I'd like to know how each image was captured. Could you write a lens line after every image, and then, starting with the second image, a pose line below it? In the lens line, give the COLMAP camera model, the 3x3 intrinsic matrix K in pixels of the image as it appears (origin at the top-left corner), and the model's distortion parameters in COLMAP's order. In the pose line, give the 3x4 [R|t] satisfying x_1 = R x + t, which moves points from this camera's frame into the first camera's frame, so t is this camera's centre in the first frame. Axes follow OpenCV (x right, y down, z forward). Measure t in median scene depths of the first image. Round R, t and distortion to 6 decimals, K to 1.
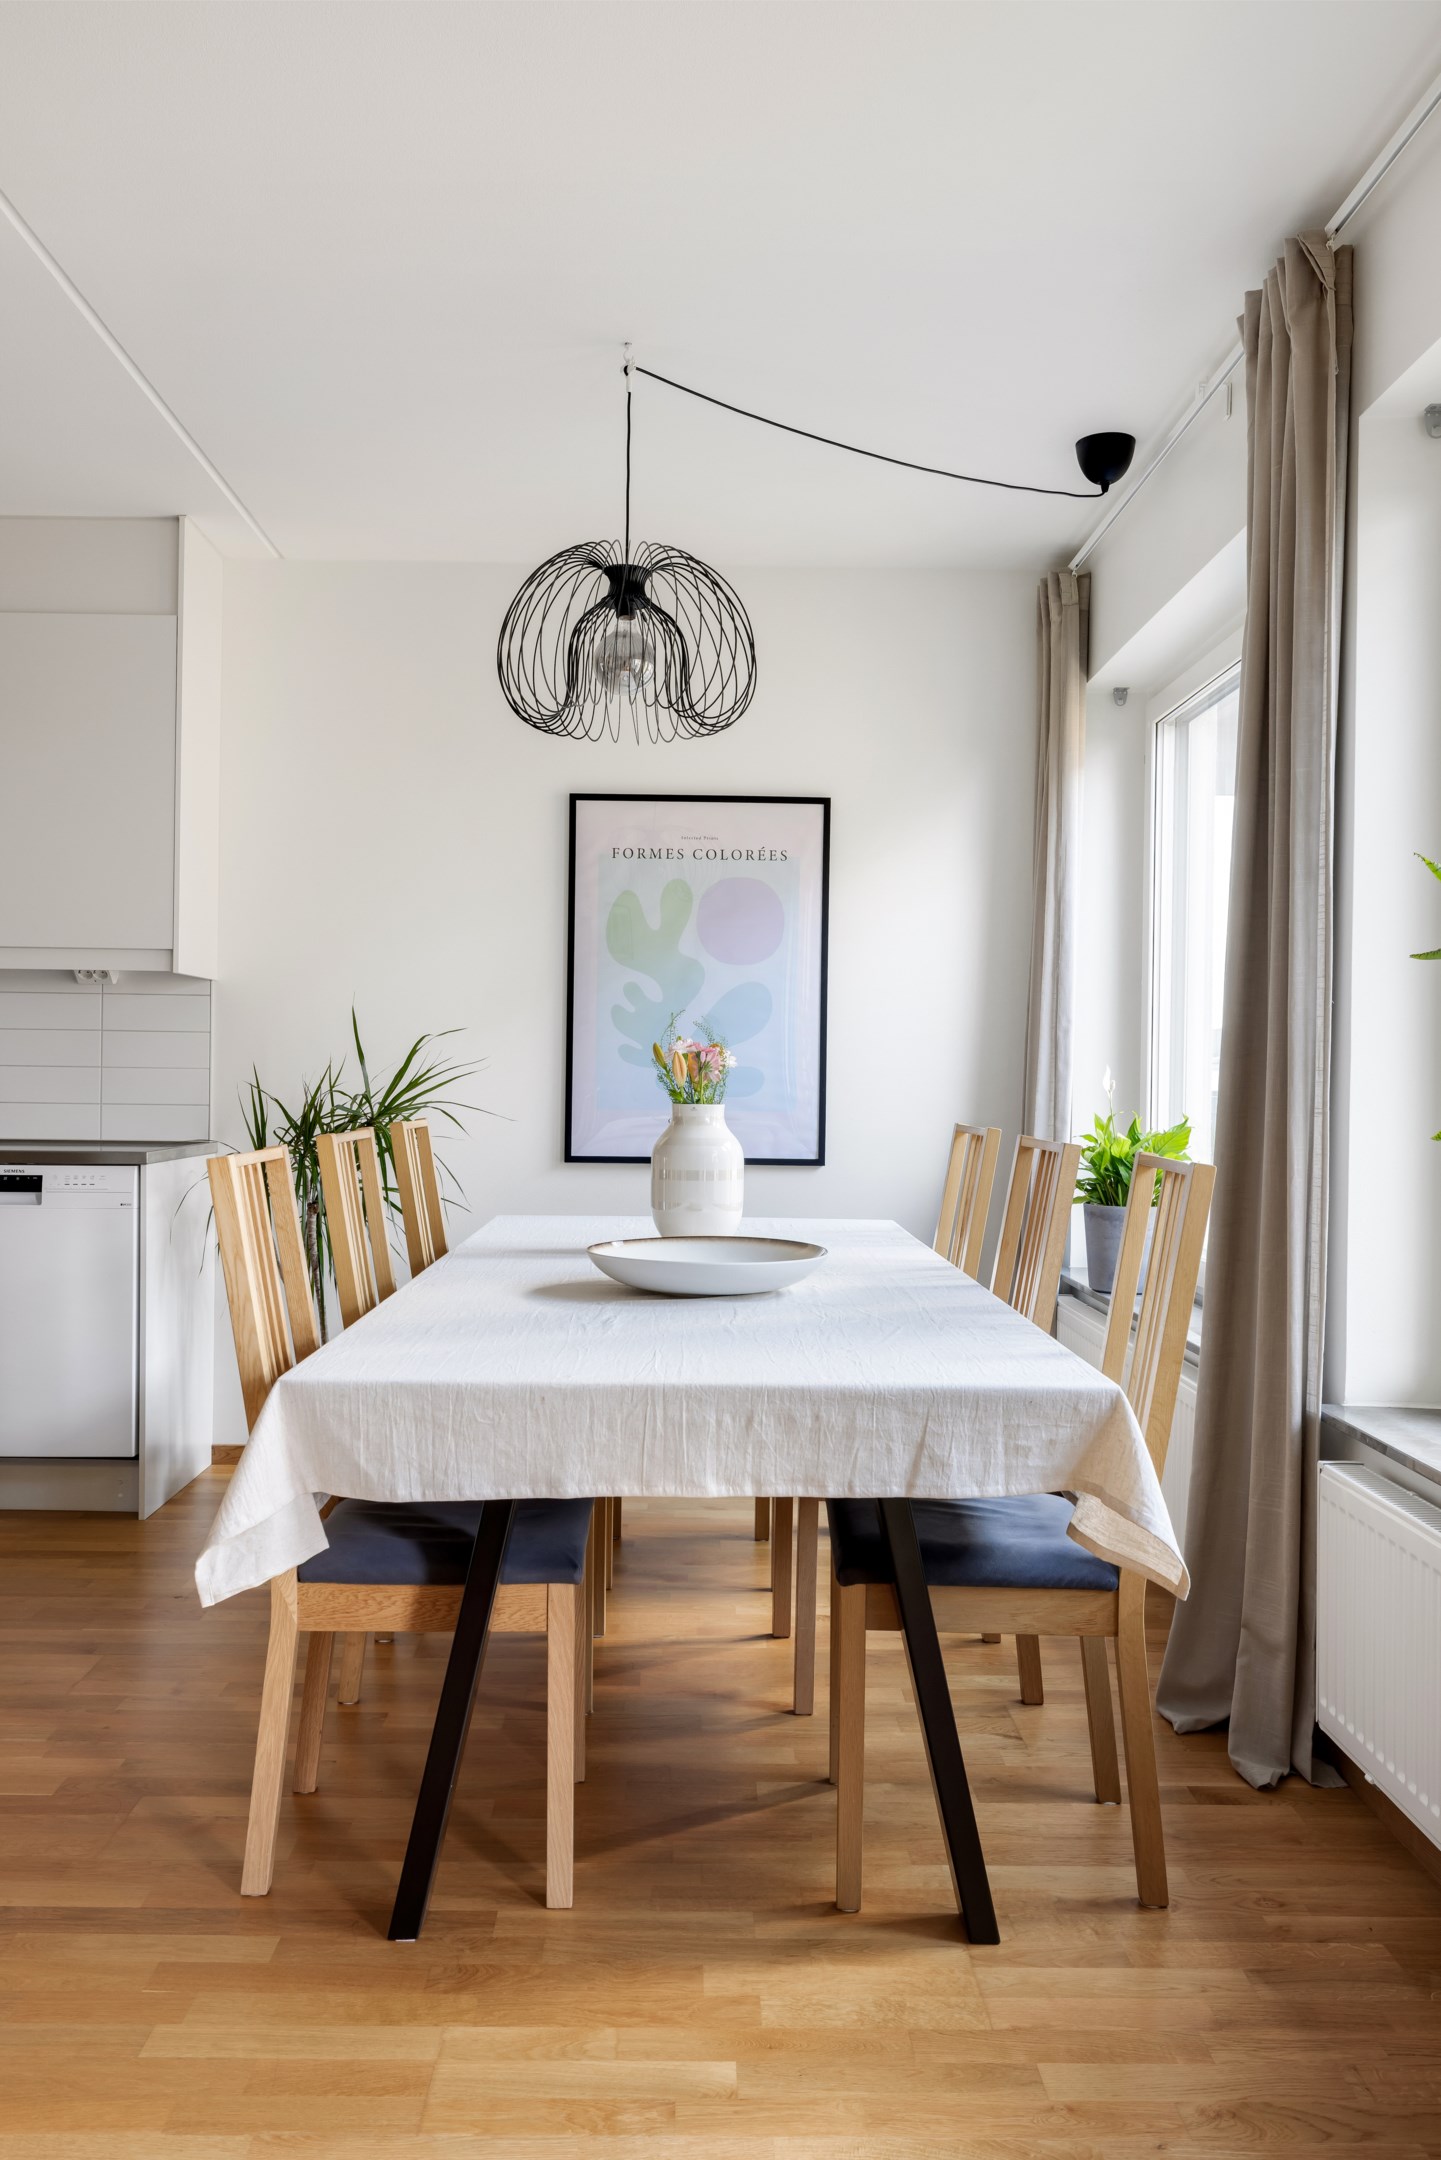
lens RADIAL K [[1670.9, 0, 720.5], [0, 1670.9, 1080.0], [0, 0, 1]] dist [-0.004516, 0.003870]
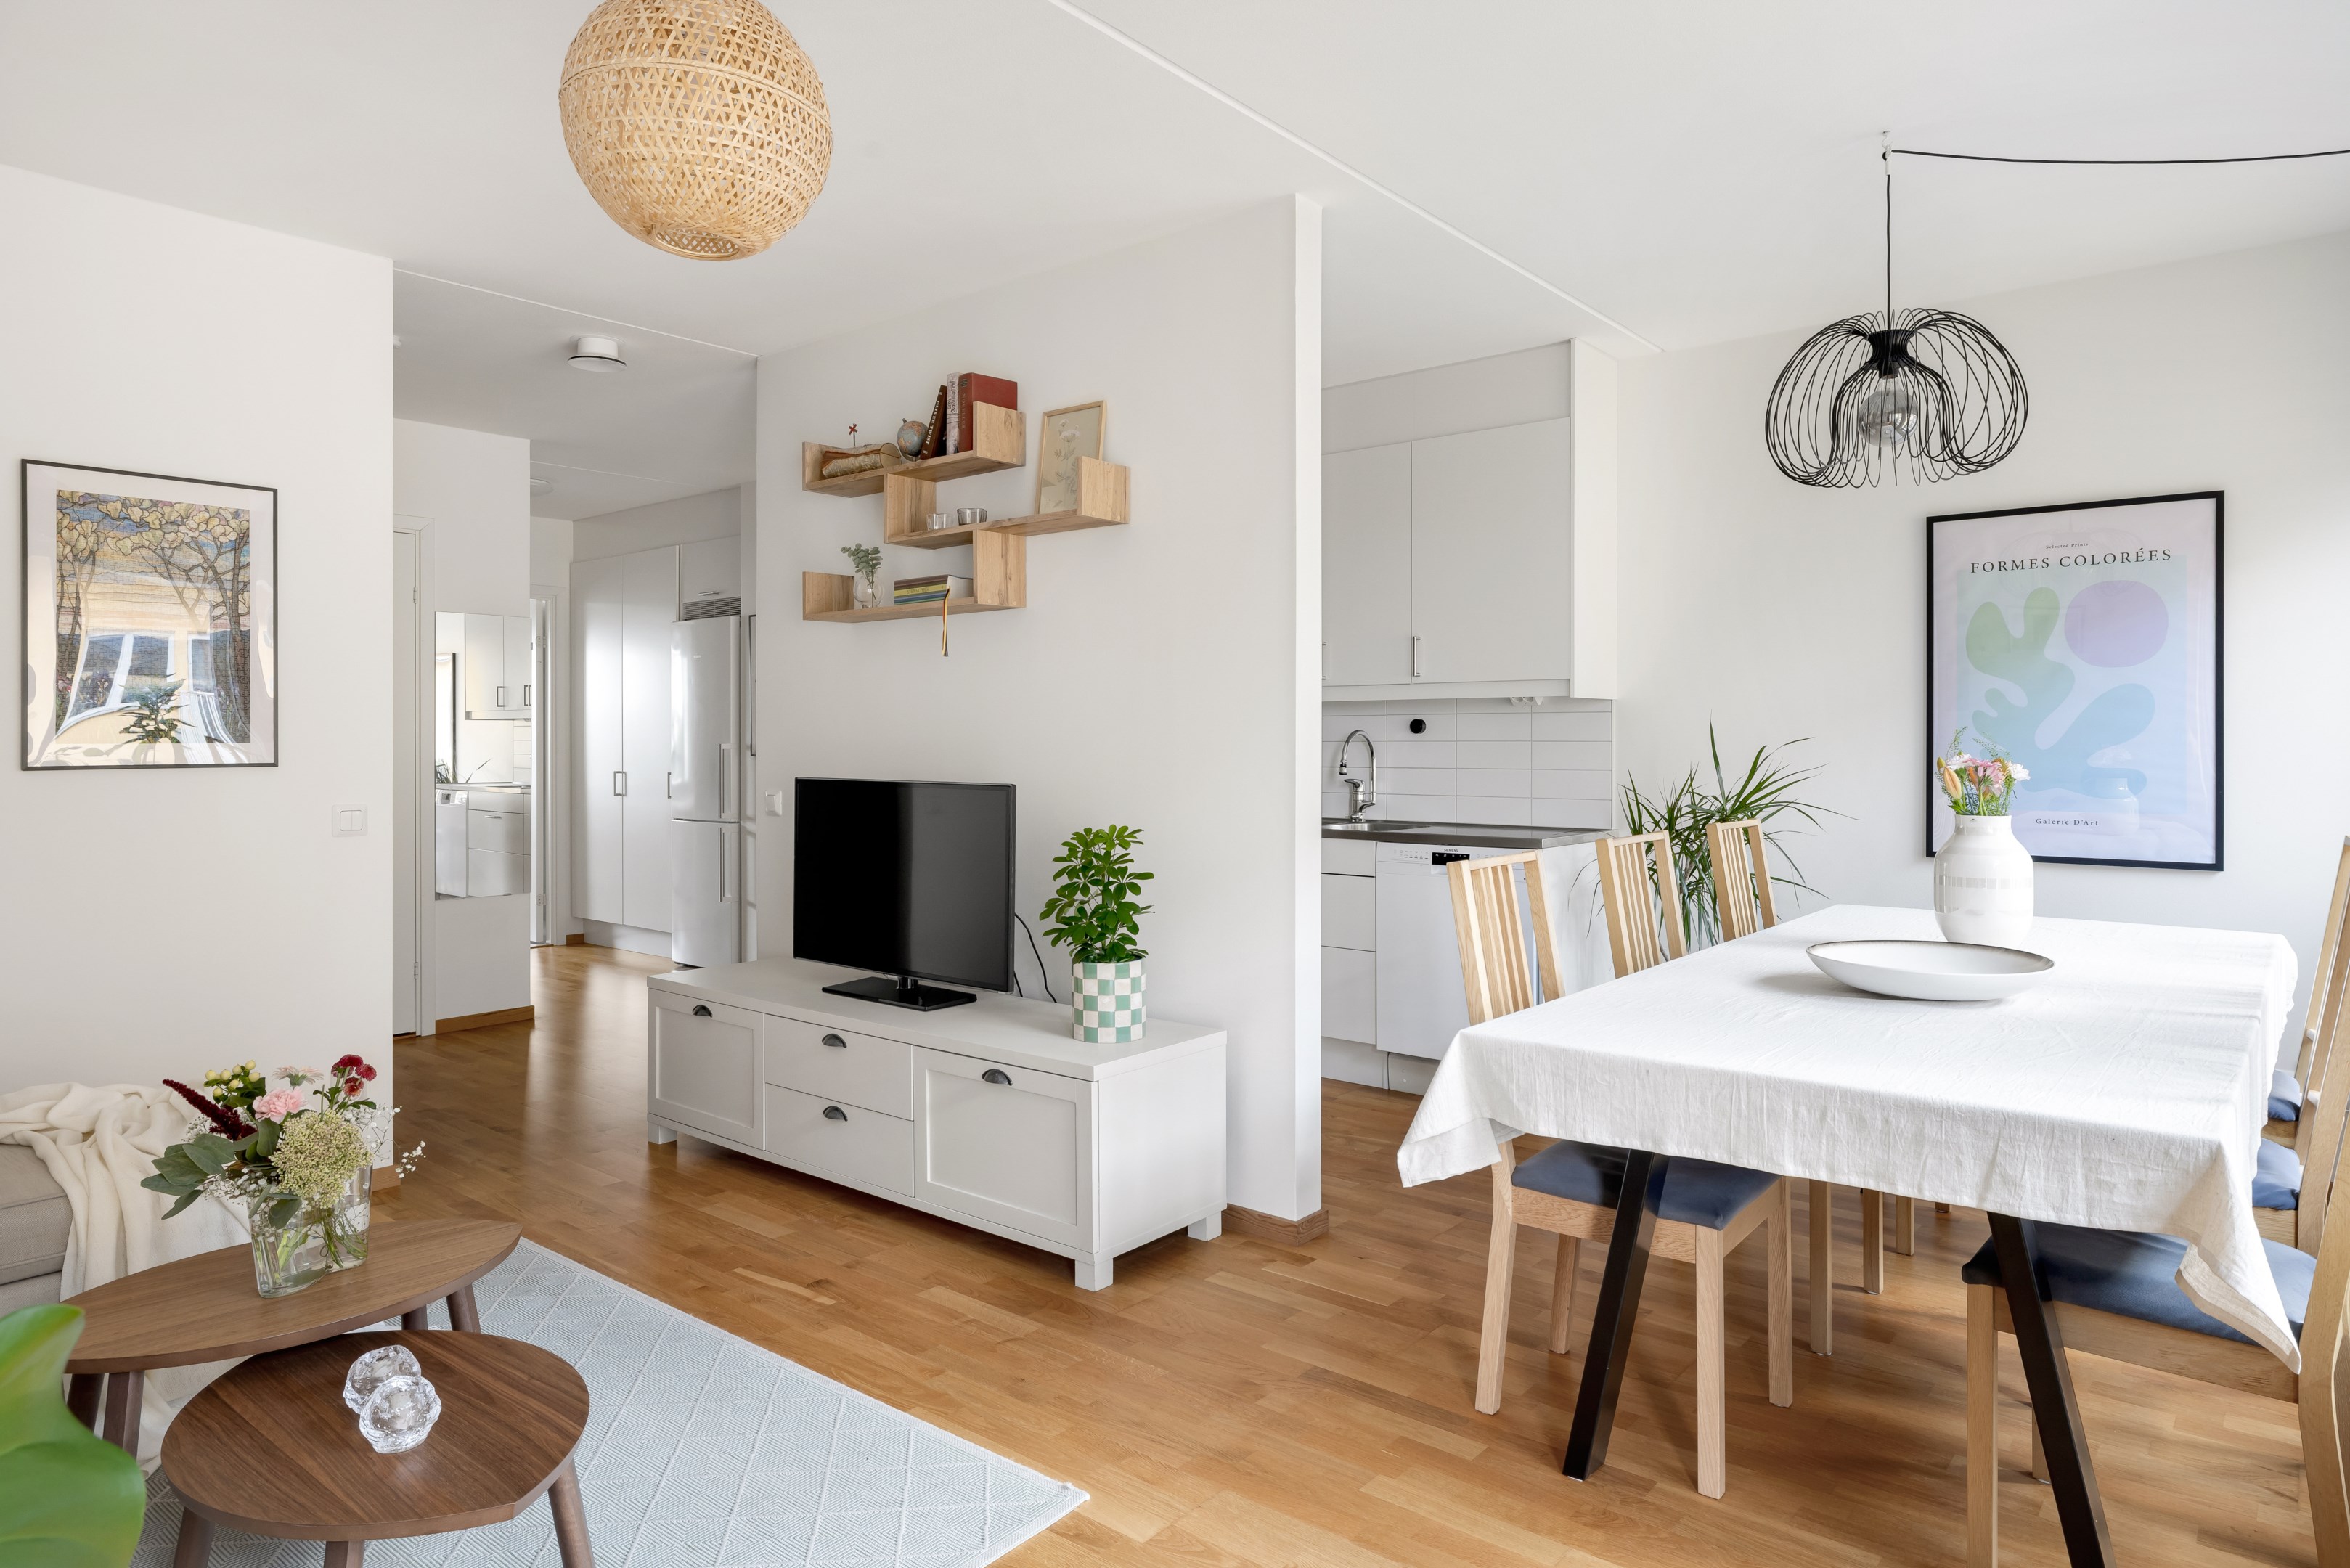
lens RADIAL K [[1416.2, 0, 1176.9], [0, 1416.2, 736.2], [0, 0, 1]] dist [0.000008, -0.000862]
pose [[0.761405, -0.016675, -0.648062, 0.272806], [0.009379, 0.999848, -0.014707, -0.041302], [0.648208, 0.005120, 0.761446, -0.032113]]
